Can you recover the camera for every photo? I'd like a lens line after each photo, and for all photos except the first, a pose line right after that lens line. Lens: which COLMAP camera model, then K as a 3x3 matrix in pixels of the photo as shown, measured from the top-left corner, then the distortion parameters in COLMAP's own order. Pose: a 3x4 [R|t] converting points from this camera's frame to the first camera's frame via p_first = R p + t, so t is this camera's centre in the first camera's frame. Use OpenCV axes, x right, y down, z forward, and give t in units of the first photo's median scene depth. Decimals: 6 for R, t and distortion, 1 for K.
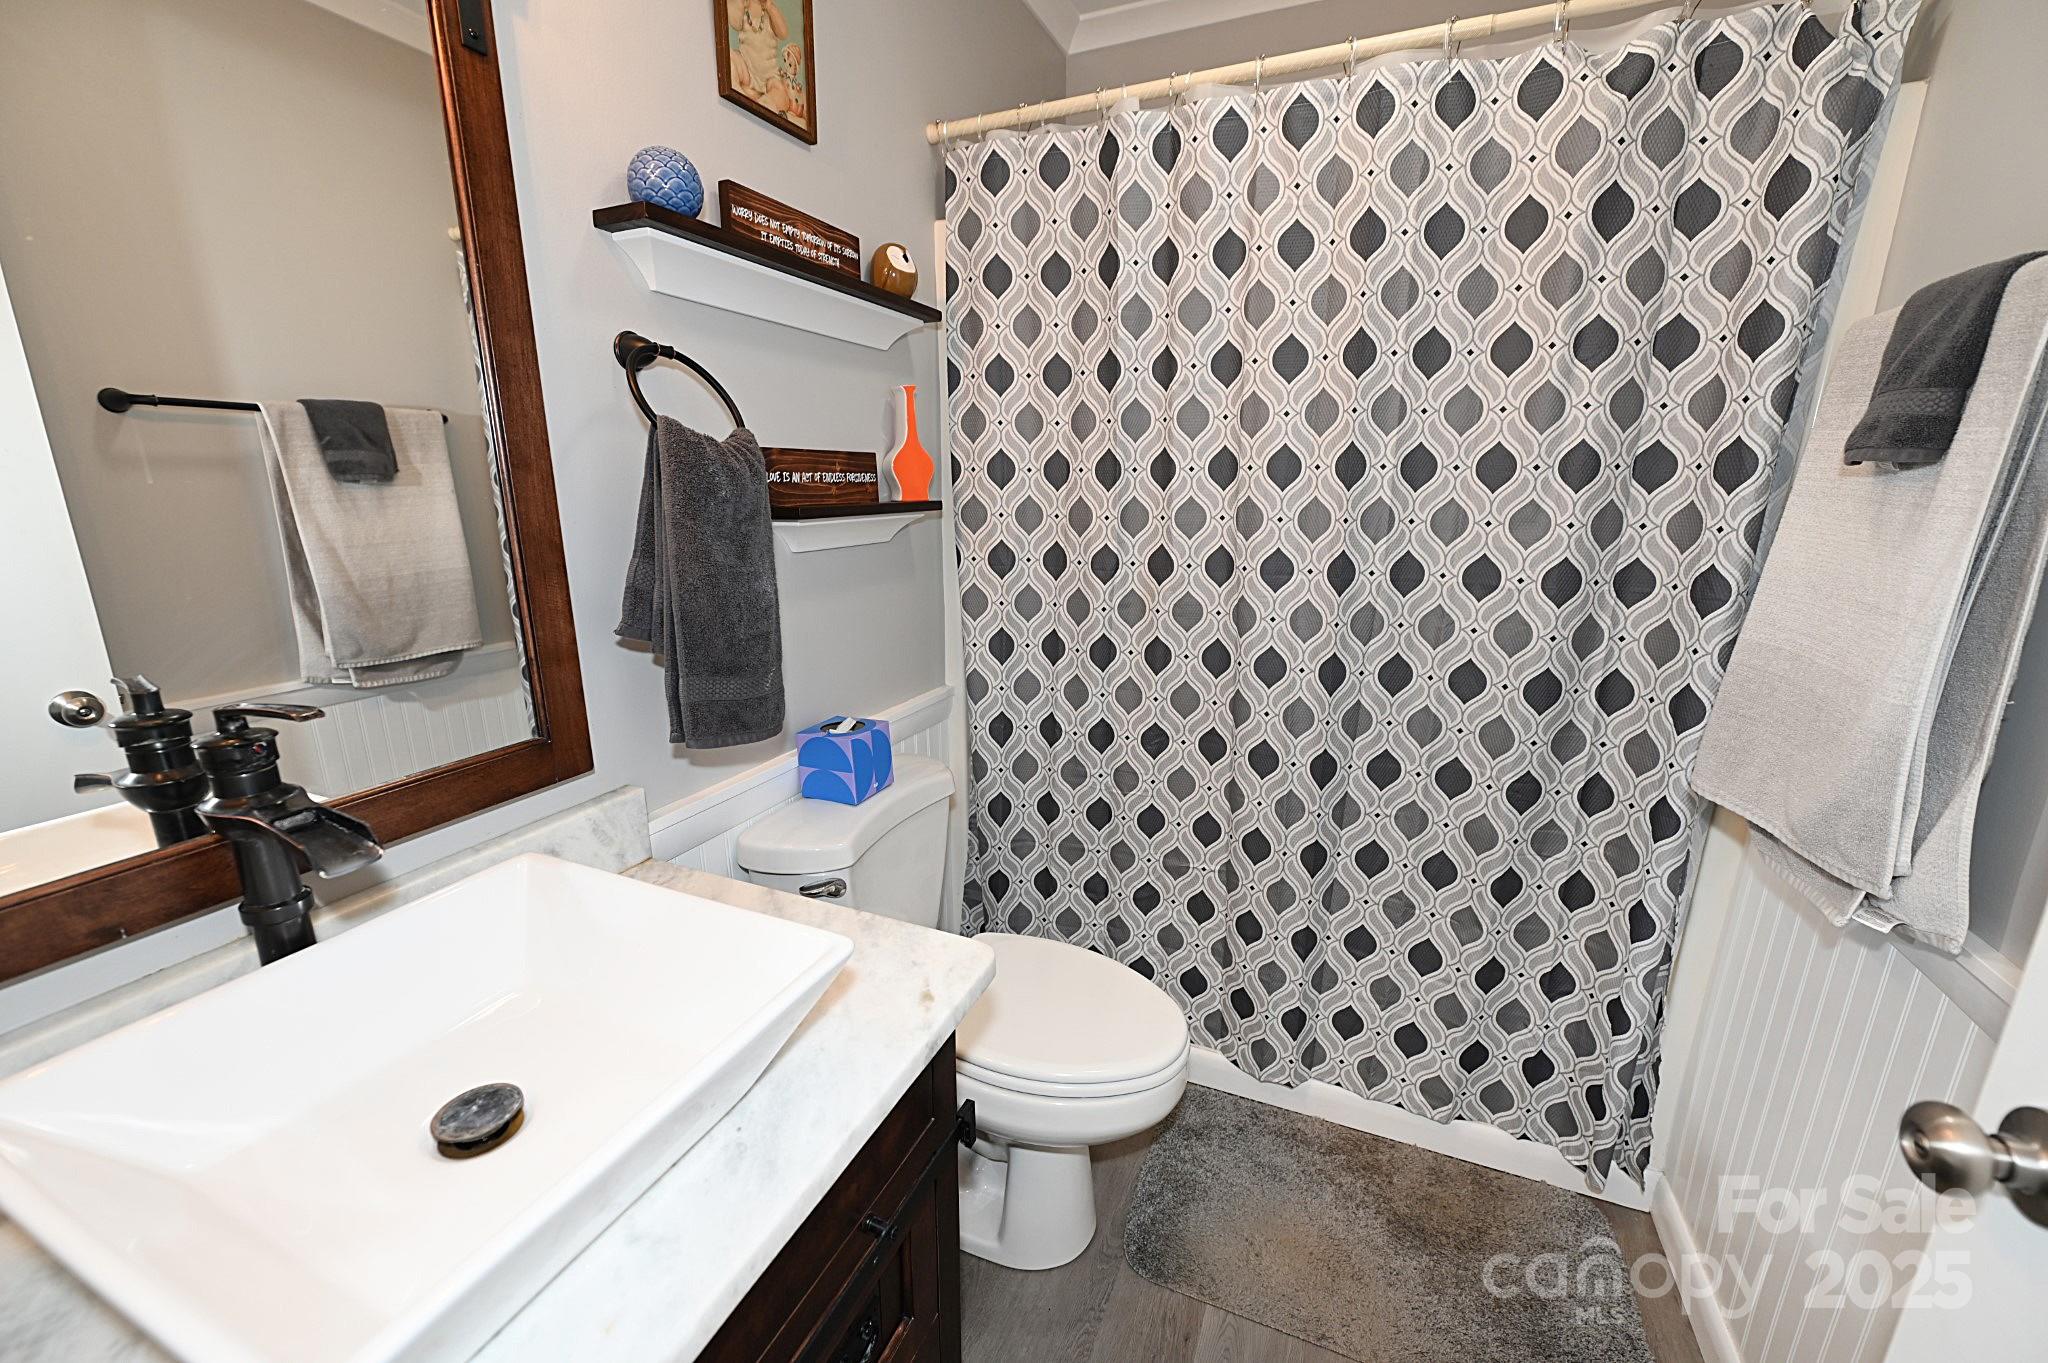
lens RADIAL K [[808.5, 0, 1015.9], [0, 808.5, 692.7], [0, 0, 1]] dist [-0.008208, -0.000666]
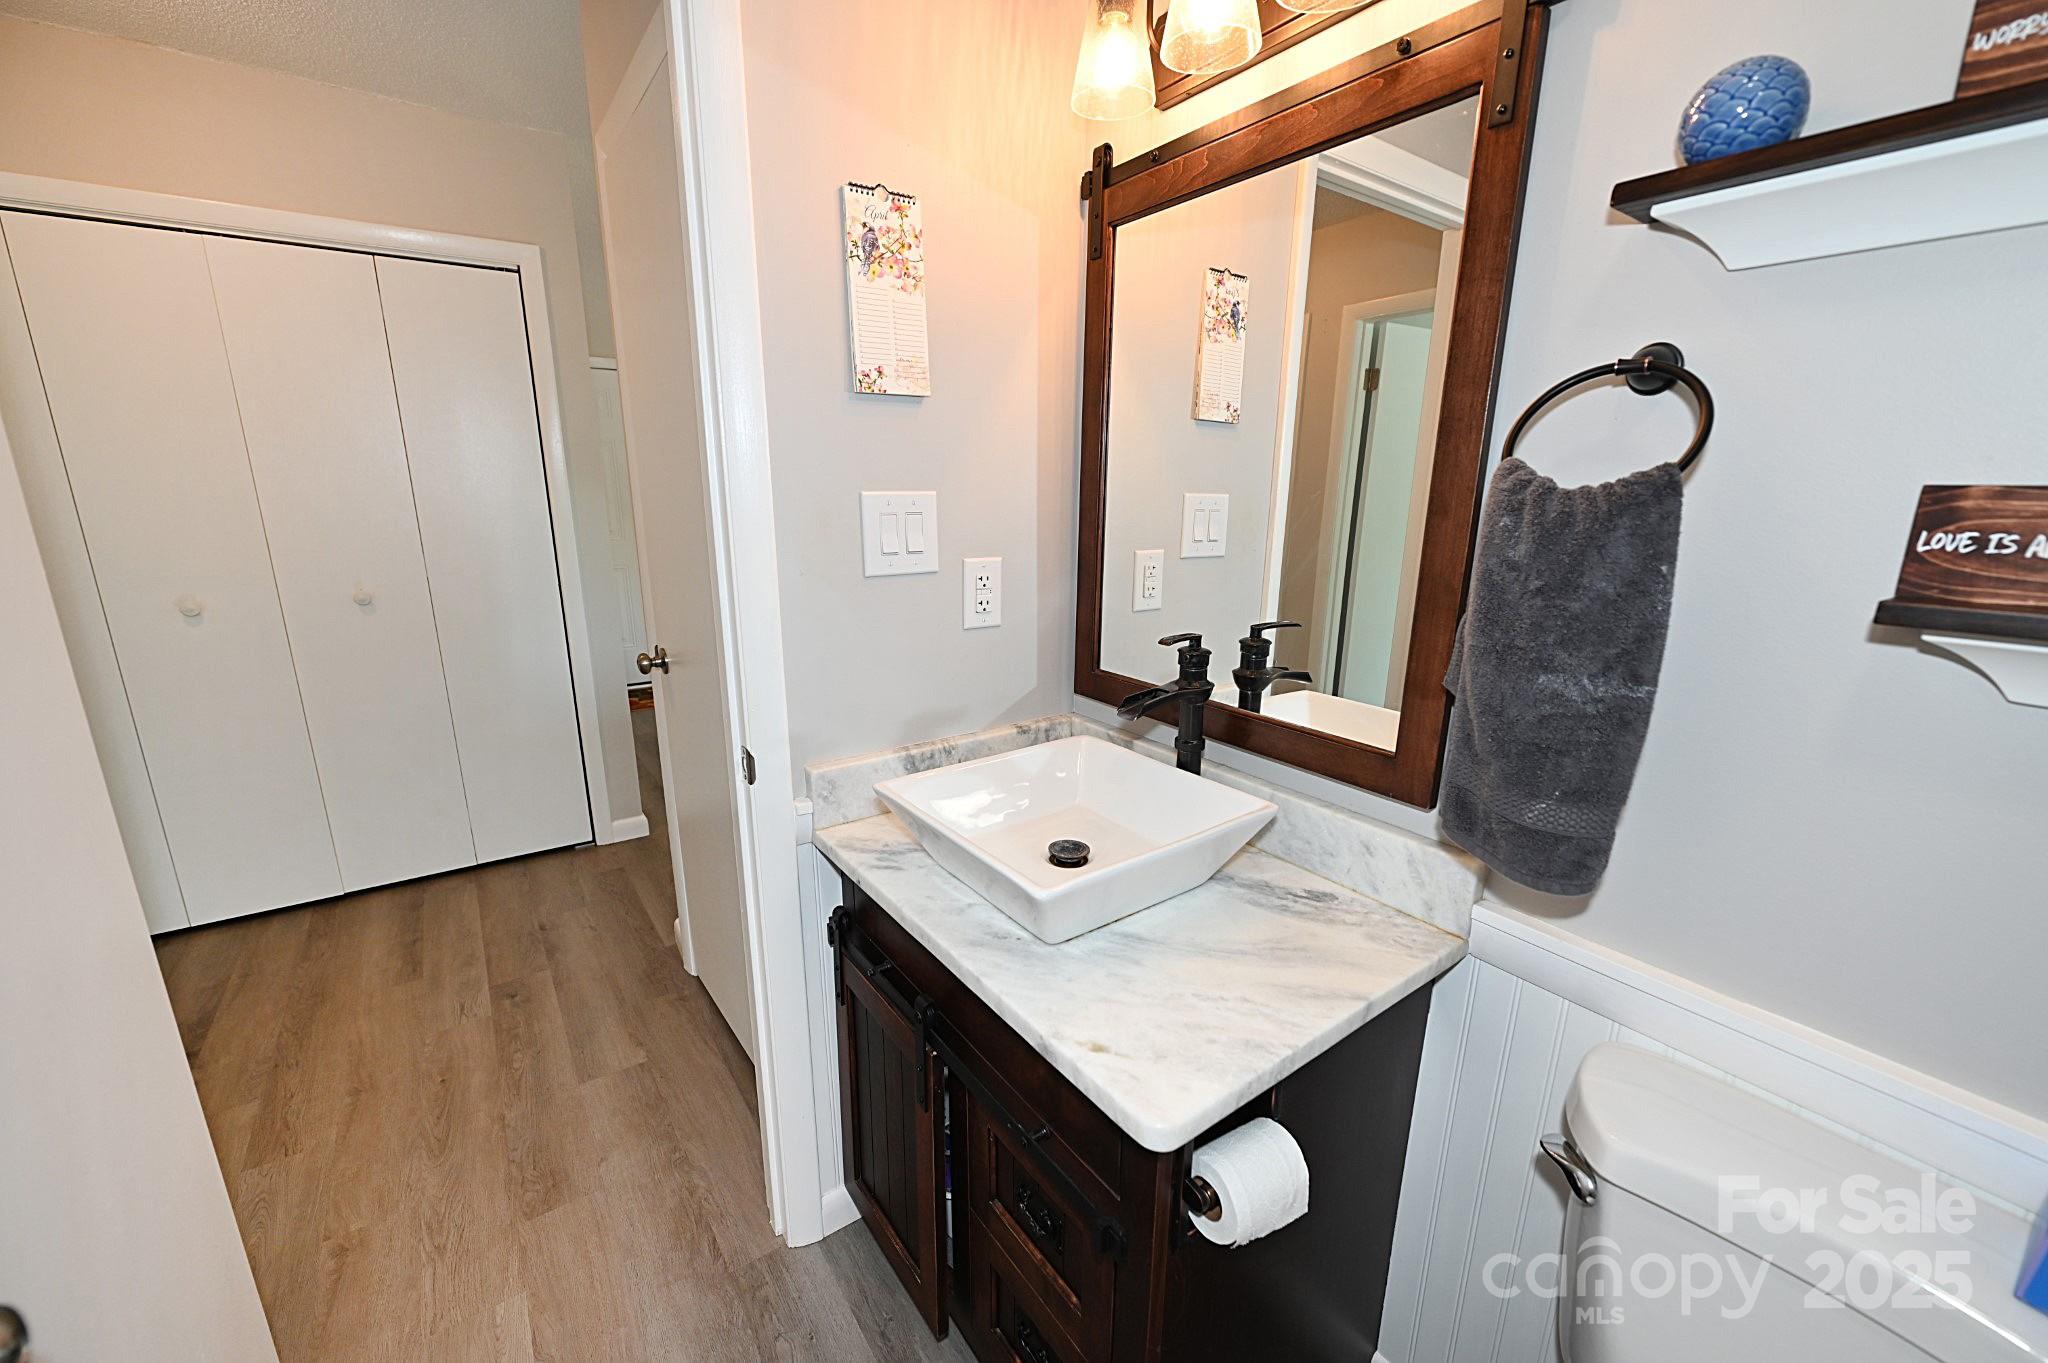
lens RADIAL K [[808.5, 0, 1023.7], [0, 808.5, 690.1], [0, 0, 1]] dist [-0.008208, -0.000666]
pose [[-0.506905, 0.208937, -0.836297, 0.577039], [-0.222080, 0.905775, 0.360904, -0.309335], [0.832903, 0.368669, -0.412742, 0.996851]]
